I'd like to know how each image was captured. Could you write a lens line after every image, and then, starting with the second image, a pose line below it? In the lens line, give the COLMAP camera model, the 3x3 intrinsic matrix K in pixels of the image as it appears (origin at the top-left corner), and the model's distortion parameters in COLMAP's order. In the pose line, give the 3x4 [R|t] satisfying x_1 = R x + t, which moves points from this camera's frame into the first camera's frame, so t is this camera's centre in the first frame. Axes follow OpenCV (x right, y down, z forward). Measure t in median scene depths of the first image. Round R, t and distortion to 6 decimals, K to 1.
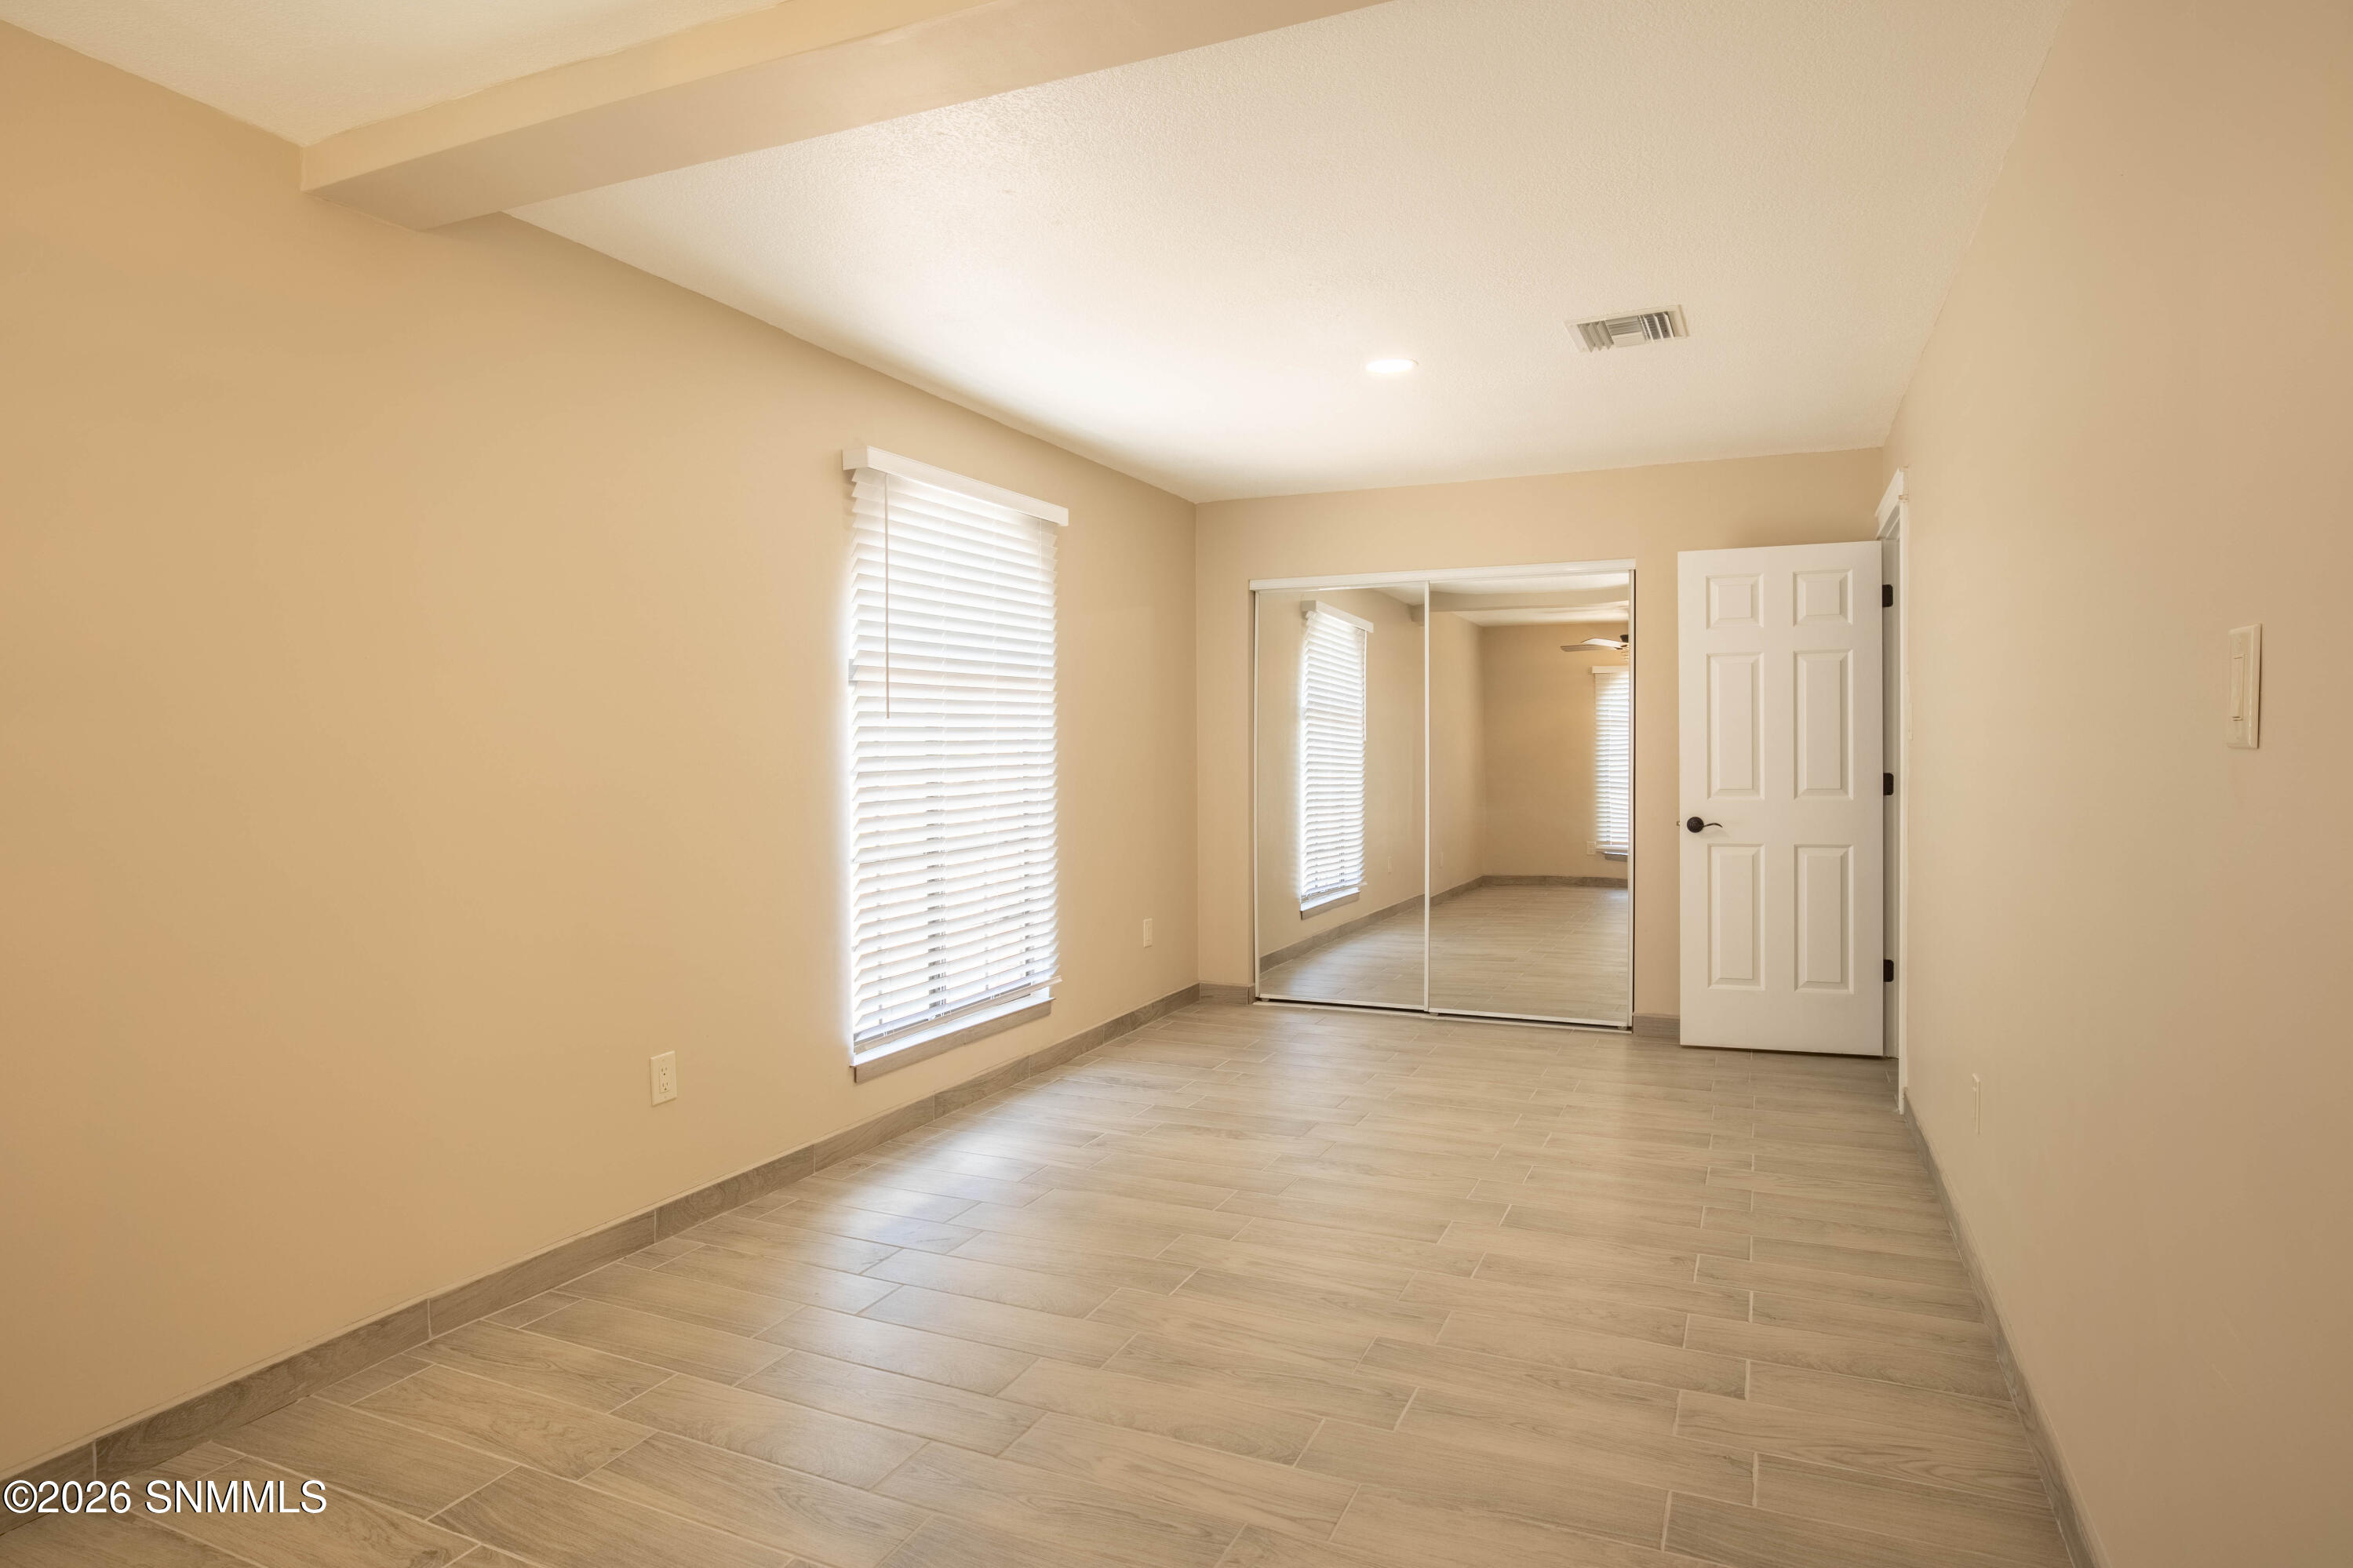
lens RADIAL K [[1379.3, 0, 1181.1], [0, 1379.3, 802.0], [0, 0, 1]] dist [-0.028082, 0.004143]
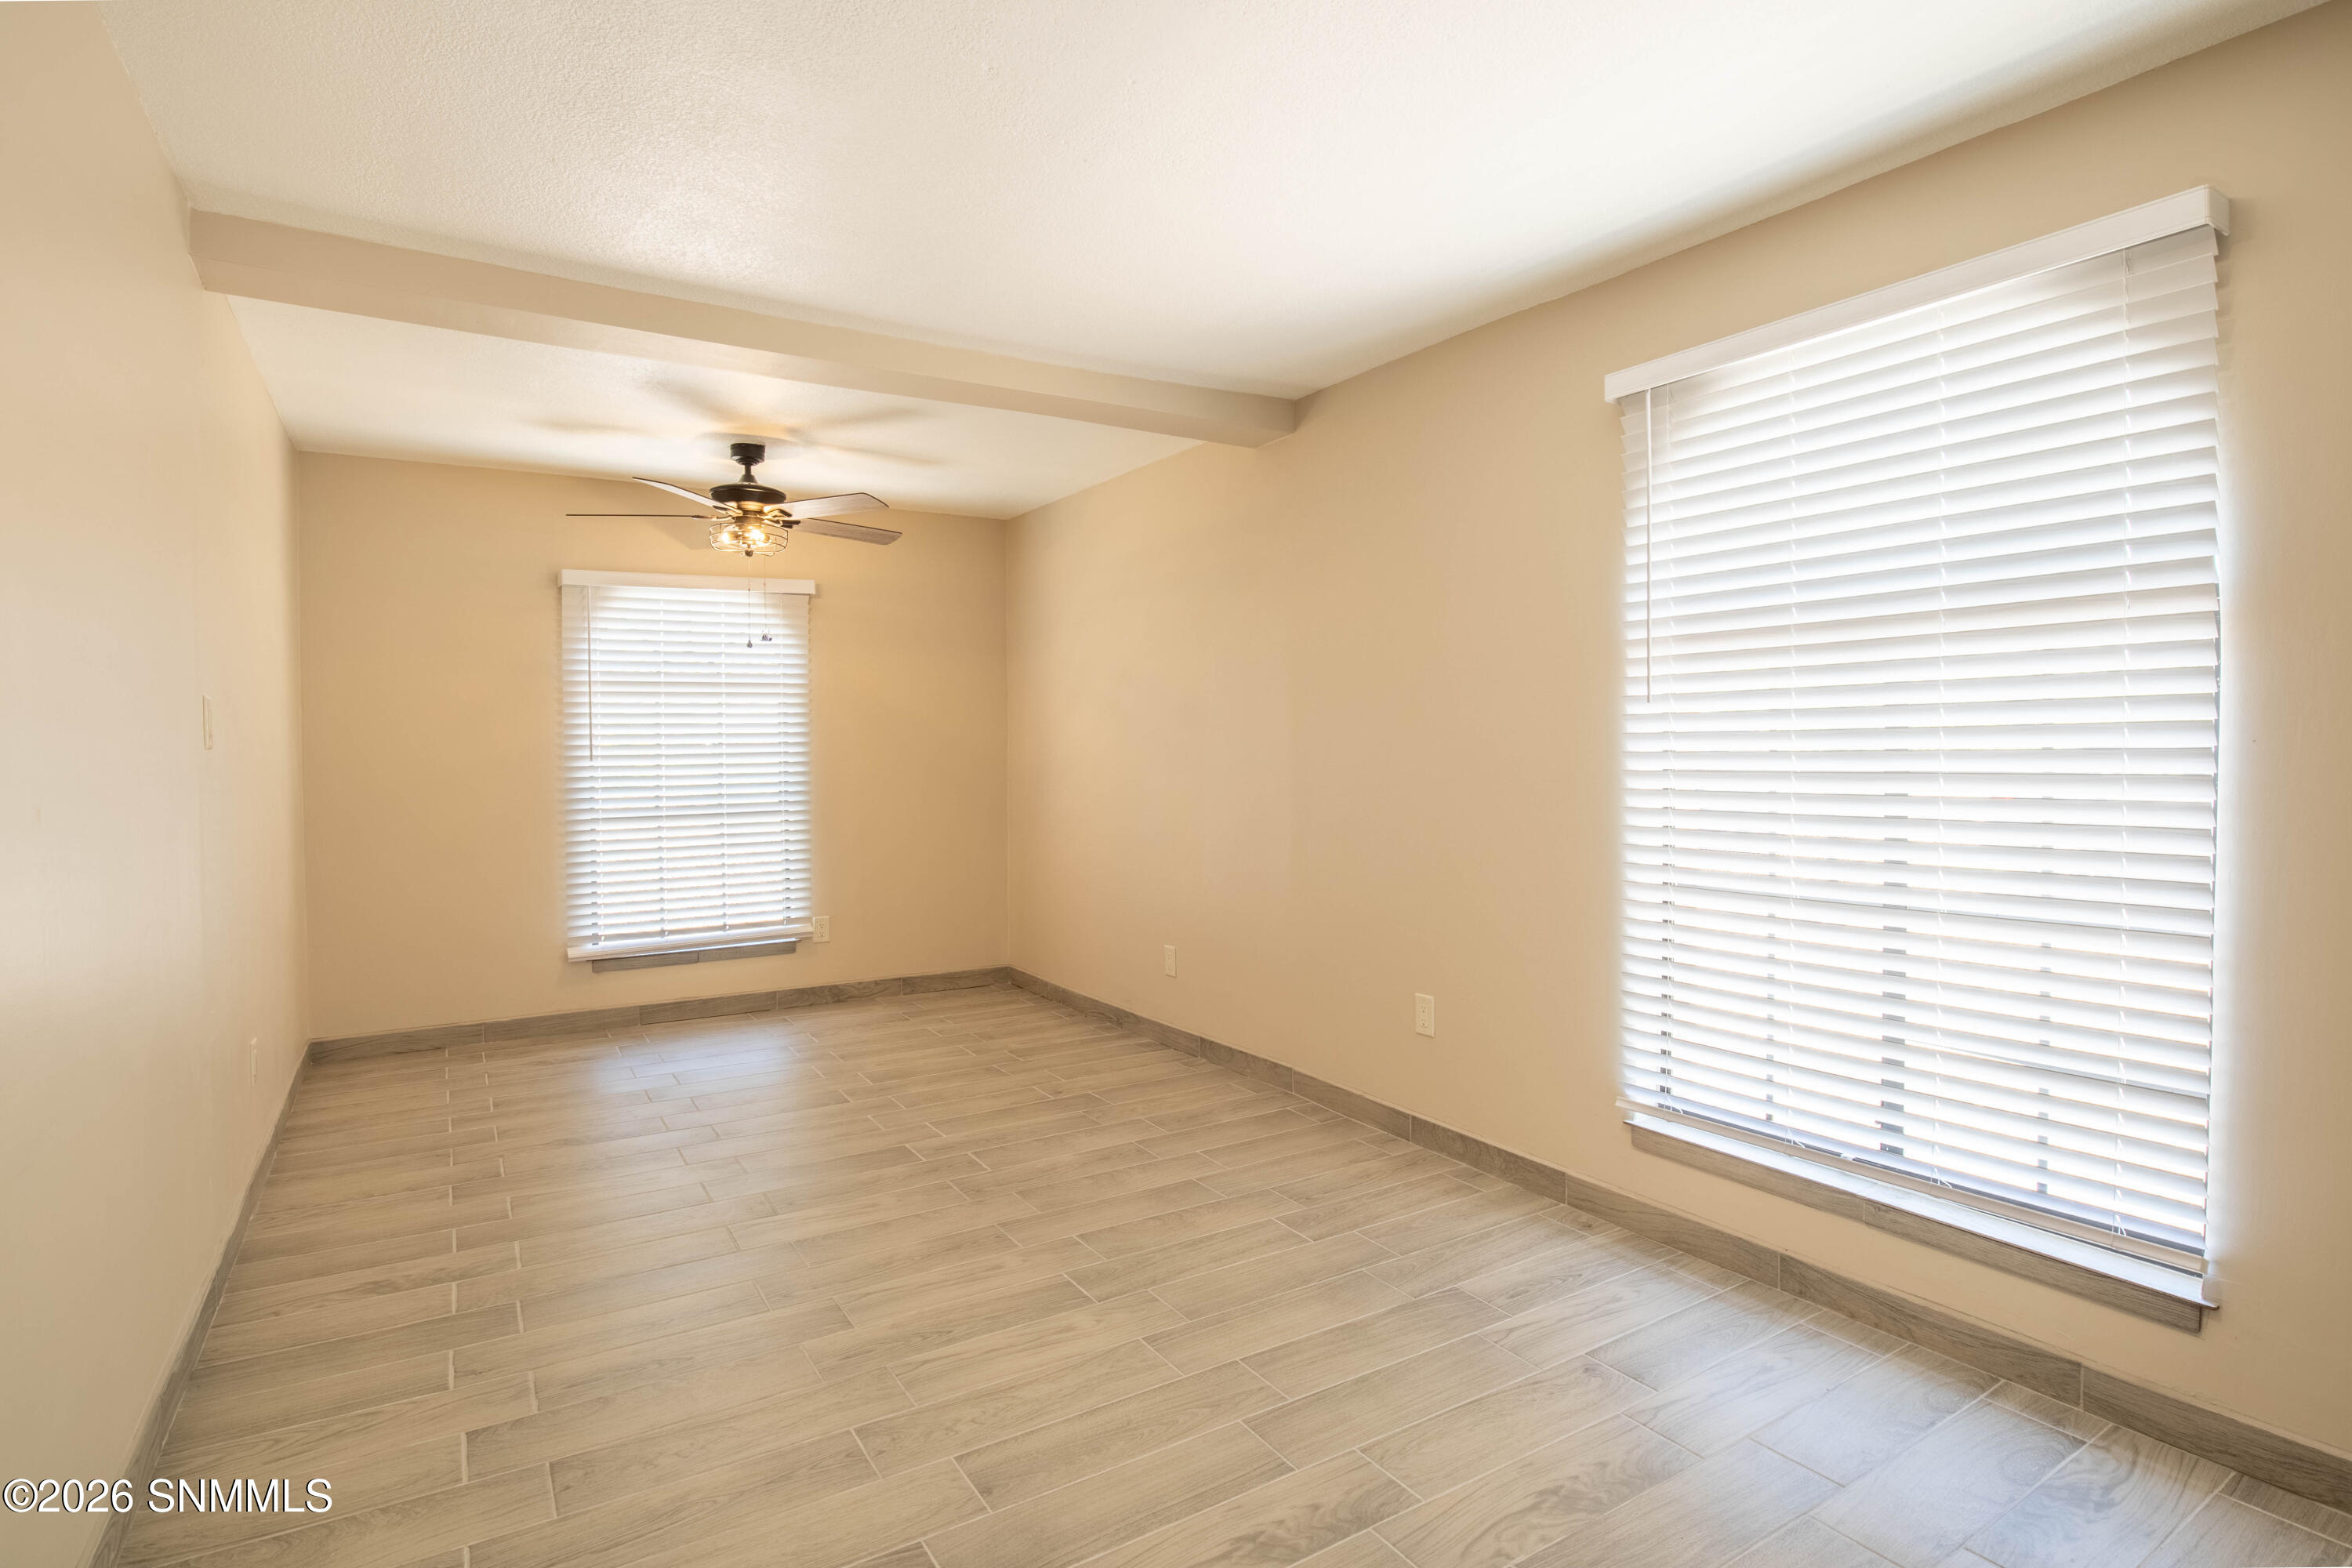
lens RADIAL K [[1178.5, 0, 1182.5], [0, 1178.5, 784.8], [0, 0, 1]] dist [-0.045855, 0.010692]
pose [[-0.566749, 0.033162, -0.823223, 0.518726], [-0.025637, 0.997996, 0.057853, -0.048787], [0.823492, 0.053893, -0.564763, 1.234322]]
